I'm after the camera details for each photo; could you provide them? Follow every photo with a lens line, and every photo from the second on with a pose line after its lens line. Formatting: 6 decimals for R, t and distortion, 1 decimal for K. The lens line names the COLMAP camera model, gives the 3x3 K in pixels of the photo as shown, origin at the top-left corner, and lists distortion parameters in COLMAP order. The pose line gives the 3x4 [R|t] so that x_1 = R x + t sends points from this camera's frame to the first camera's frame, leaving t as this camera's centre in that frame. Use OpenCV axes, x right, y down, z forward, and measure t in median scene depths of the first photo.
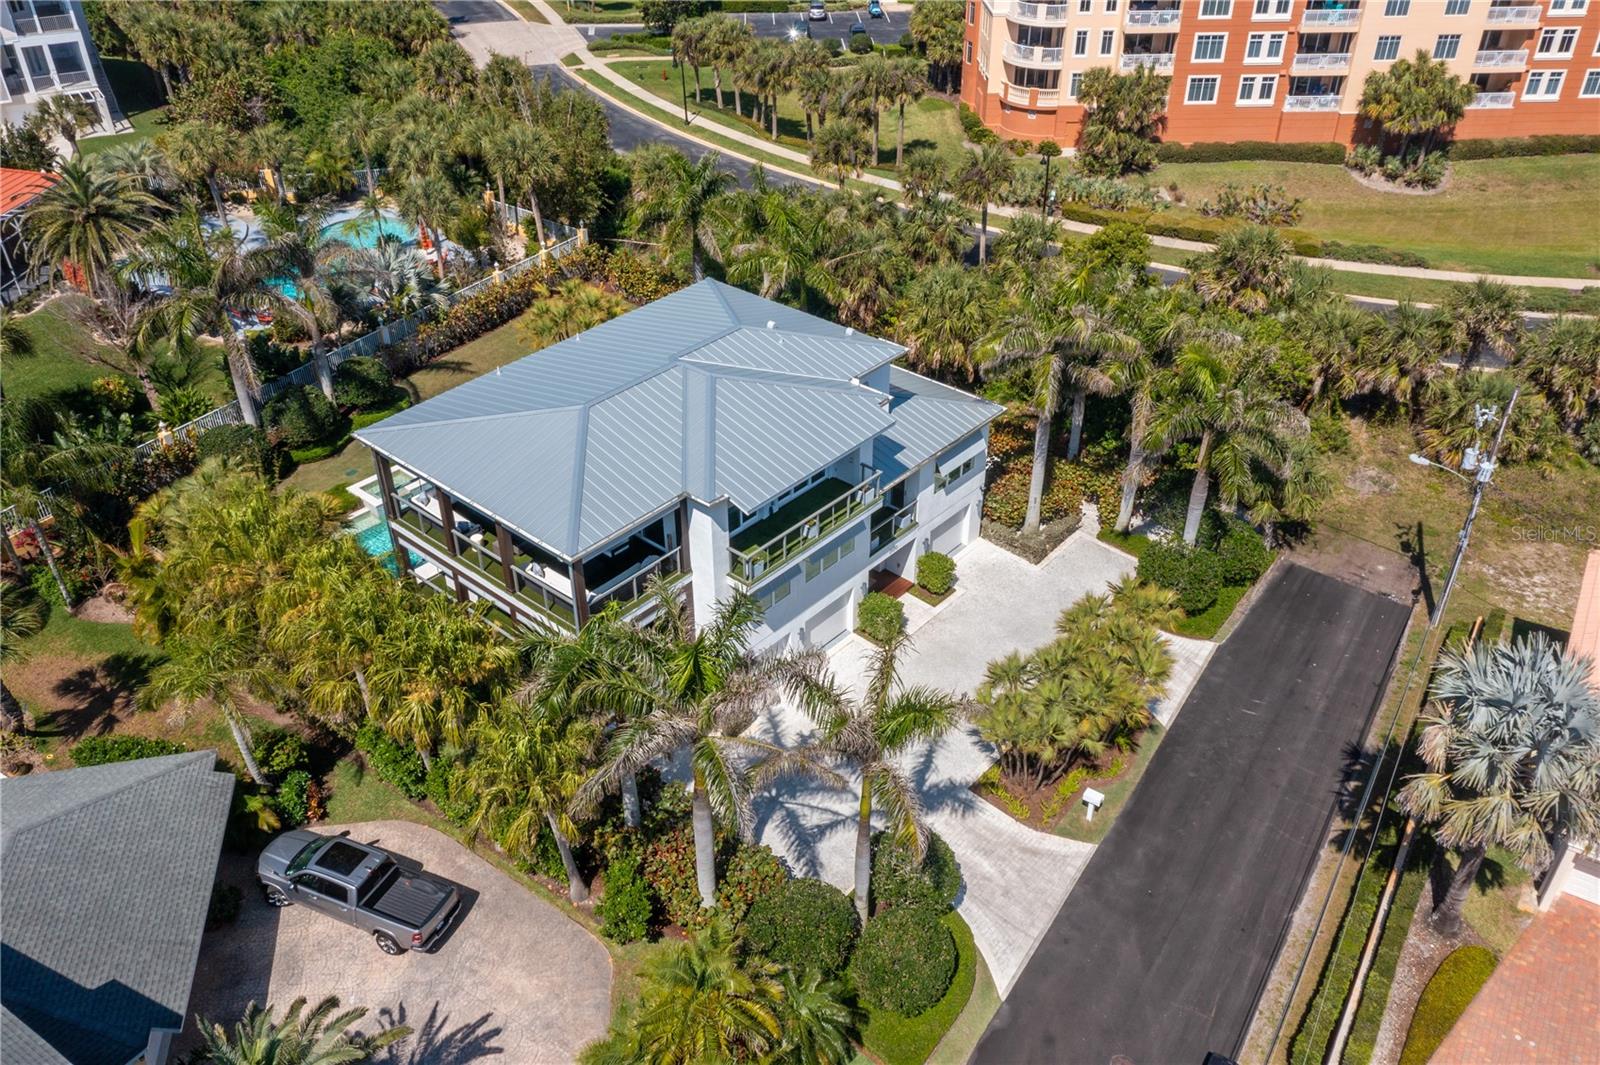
lens RADIAL K [[1276.3, 0, 800.0], [0, 1276.3, 532.5], [0, 0, 1]] dist [0.004525, 0.010967]
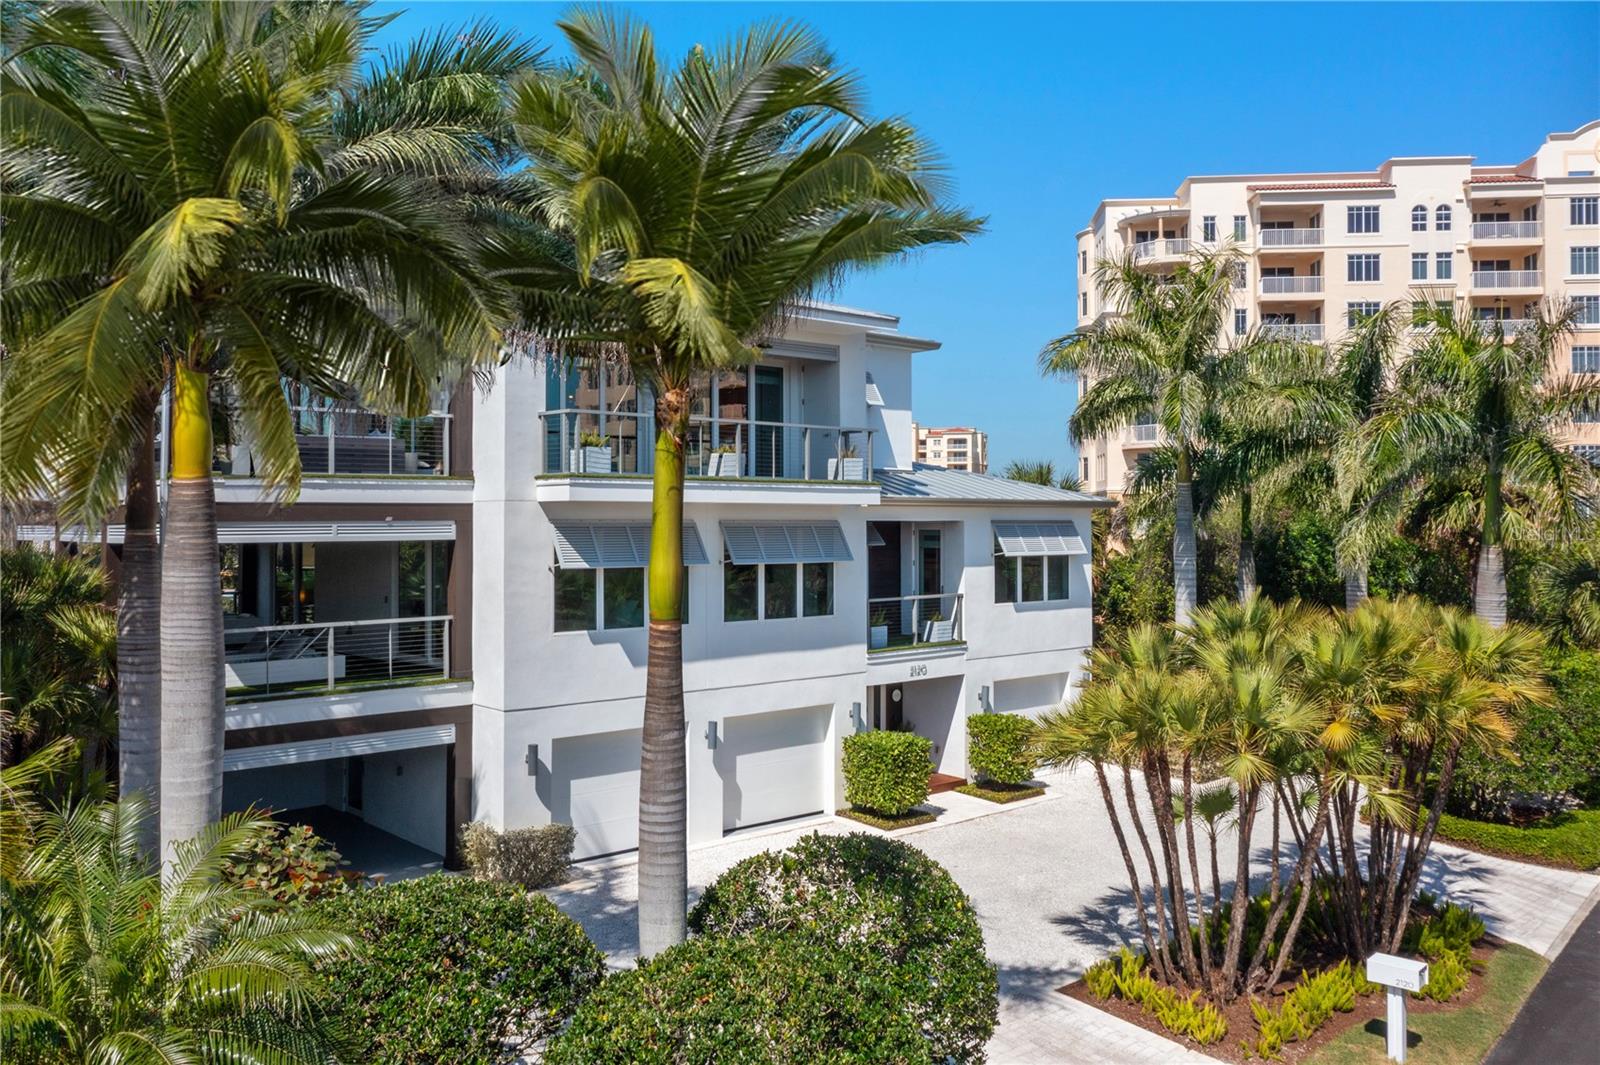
lens RADIAL K [[1276.3, 0, 800.0], [0, 1276.3, 532.5], [0, 0, 1]] dist [0.004525, 0.010967]
pose [[0.992902, -0.000644, -0.118930, 0.044681], [-0.066498, 0.826065, -0.559637, 0.139494], [0.098605, 0.563574, 0.820159, 0.264772]]
